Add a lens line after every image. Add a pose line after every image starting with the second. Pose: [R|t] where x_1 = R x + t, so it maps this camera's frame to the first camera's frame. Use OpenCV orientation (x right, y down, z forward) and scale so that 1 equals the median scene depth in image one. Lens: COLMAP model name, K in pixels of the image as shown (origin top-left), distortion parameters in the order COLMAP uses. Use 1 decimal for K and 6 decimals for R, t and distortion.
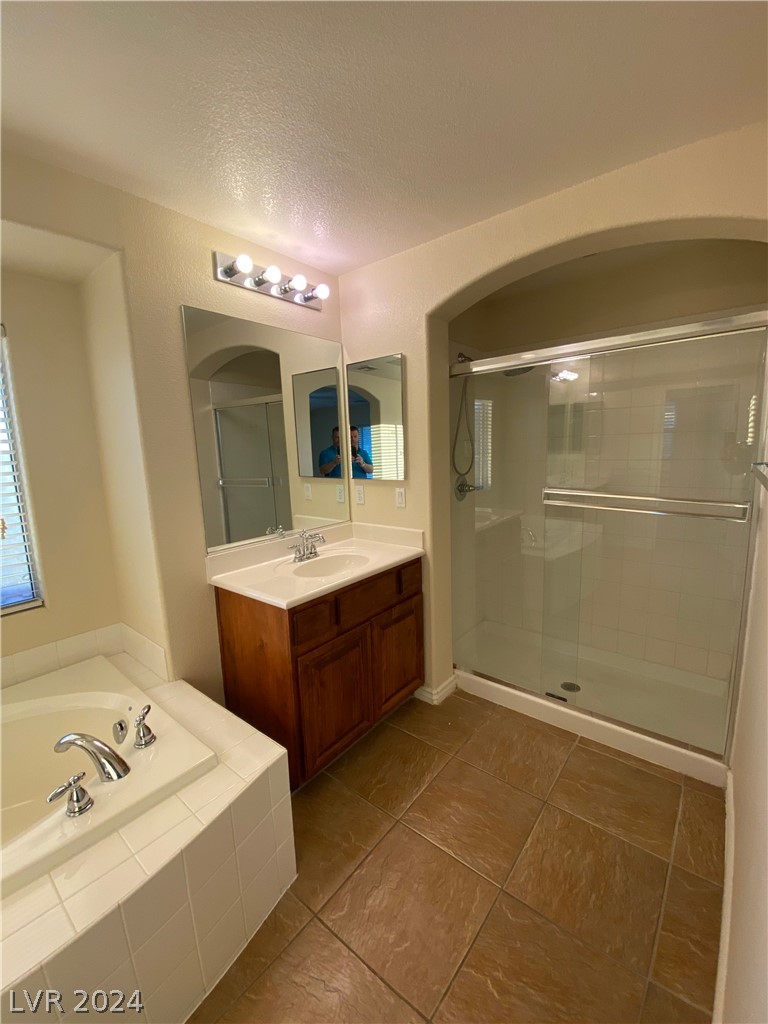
lens RADIAL K [[412.9, 0, 385.8], [0, 412.9, 509.7], [0, 0, 1]] dist [0.039935, -0.036876]
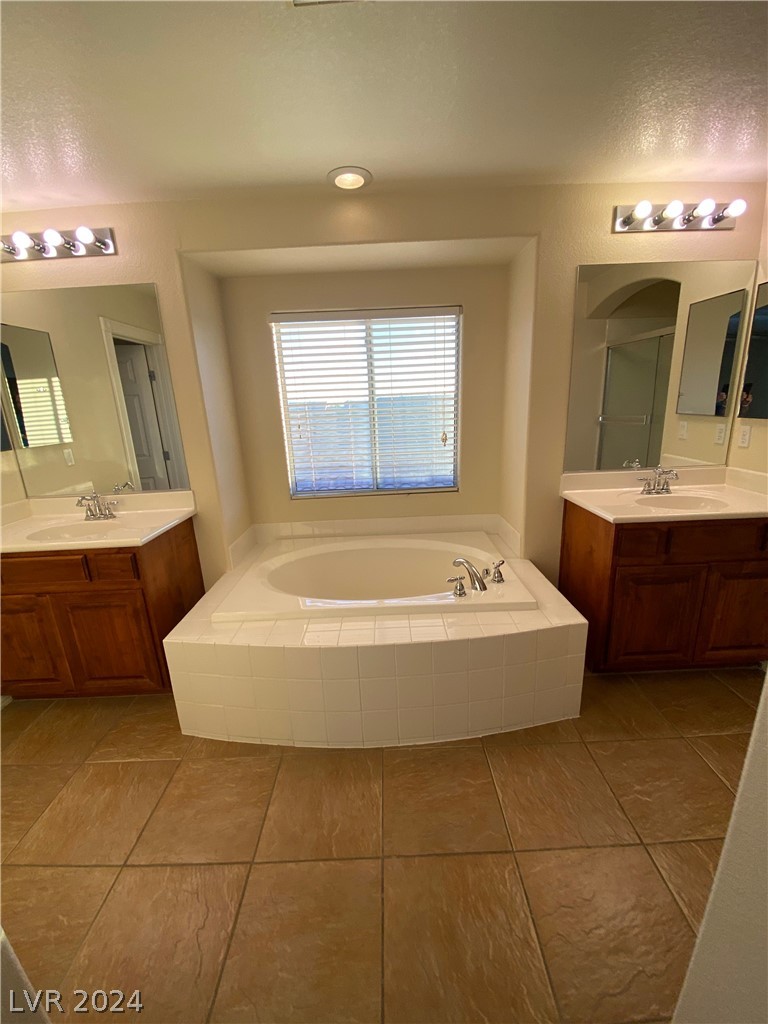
lens RADIAL K [[412.9, 0, 385.8], [0, 412.9, 509.7], [0, 0, 1]] dist [0.039935, -0.036876]
pose [[0.636322, 0.204480, -0.743829, 0.181024], [-0.096709, 0.977768, 0.186059, 0.031622], [0.765337, -0.046459, 0.641950, -0.217088]]
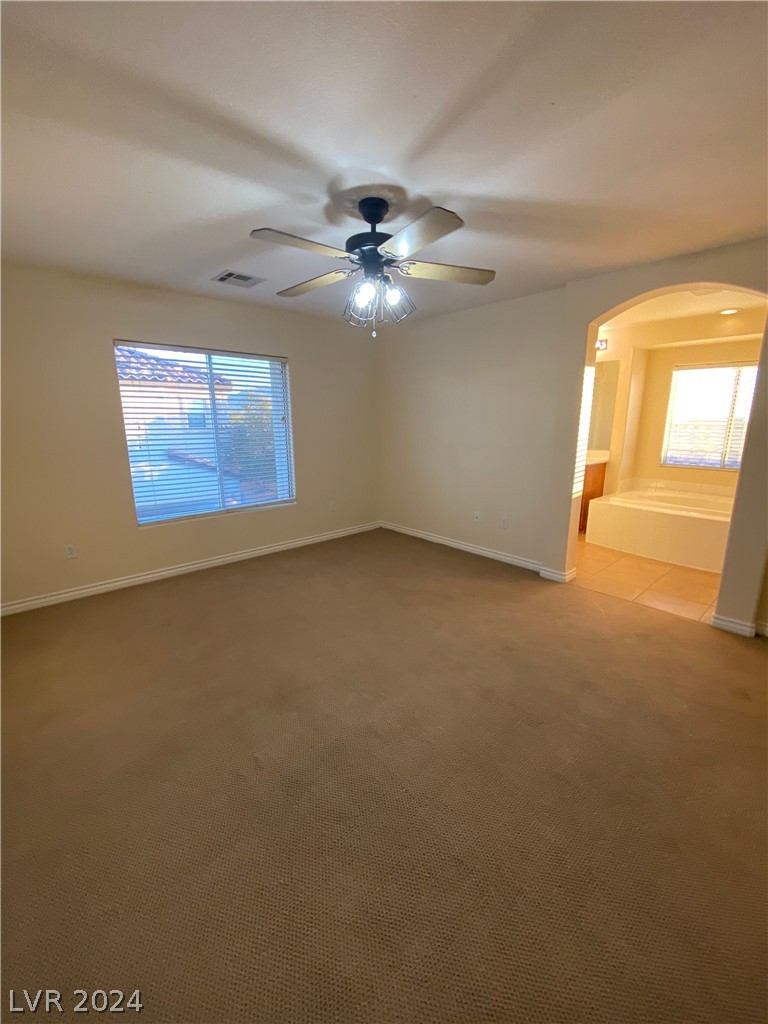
lens RADIAL K [[412.9, 0, 385.8], [0, 412.9, 509.7], [0, 0, 1]] dist [0.039935, -0.036876]
pose [[-0.152336, 0.241304, -0.958419, 1.693392], [-0.142120, 0.954310, 0.262859, 0.113625], [0.978057, 0.176253, -0.111081, -0.872172]]
